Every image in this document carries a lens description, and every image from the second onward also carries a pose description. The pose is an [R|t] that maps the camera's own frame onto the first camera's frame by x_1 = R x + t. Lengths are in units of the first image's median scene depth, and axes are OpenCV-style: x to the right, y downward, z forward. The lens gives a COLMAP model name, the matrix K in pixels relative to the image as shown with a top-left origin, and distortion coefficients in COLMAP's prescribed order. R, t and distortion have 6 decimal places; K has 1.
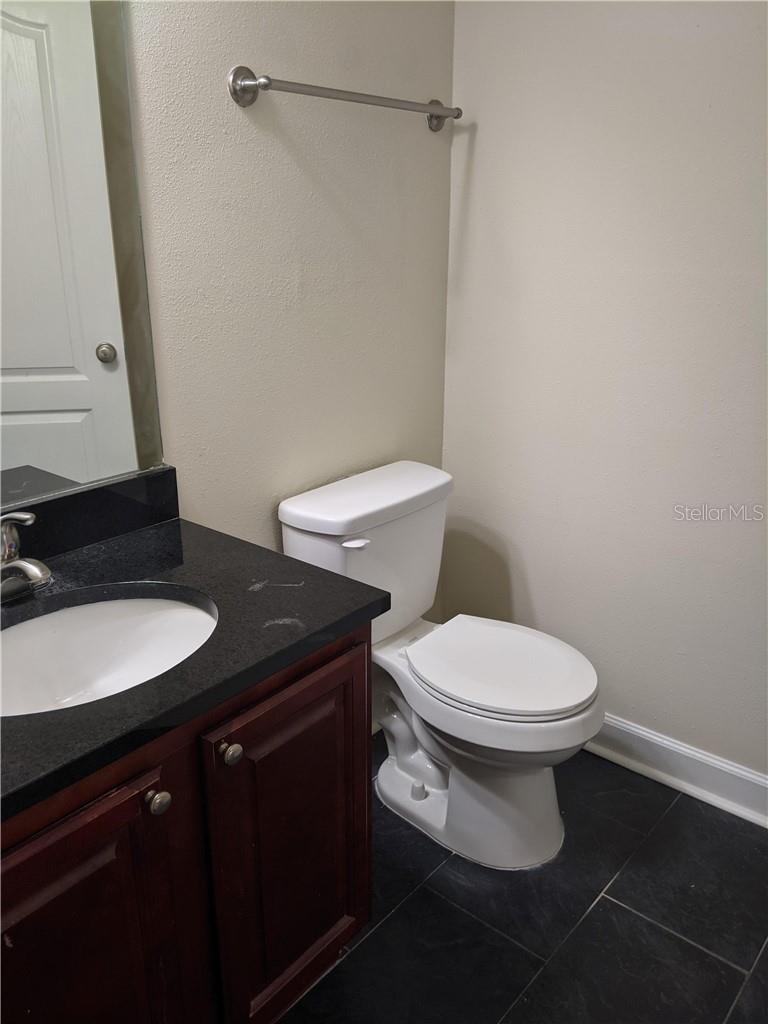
lens RADIAL K [[821.0, 0, 380.1], [0, 821.0, 514.0], [0, 0, 1]] dist [0.101637, -0.149587]
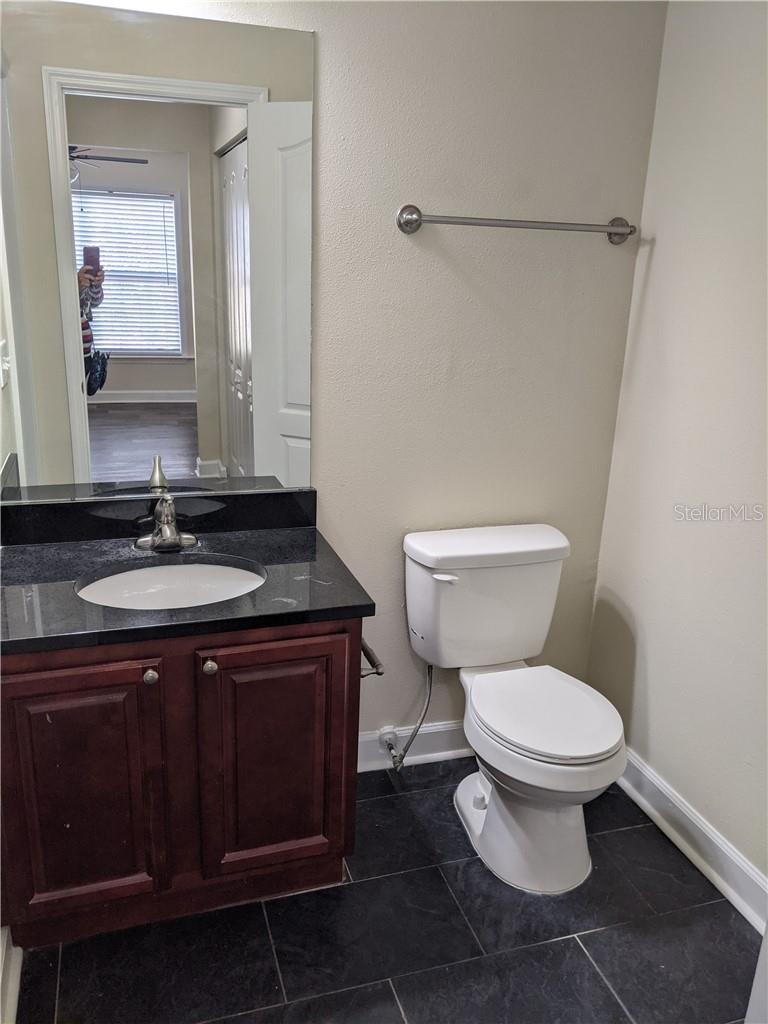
lens RADIAL K [[808.5, 0, 385.4], [0, 808.5, 544.6], [0, 0, 1]] dist [0.110183, -0.129046]
pose [[0.858369, 0.201256, -0.471910, 0.476038], [-0.213535, 0.976532, 0.028060, -0.028311], [0.466483, 0.076684, 0.881200, -0.123771]]
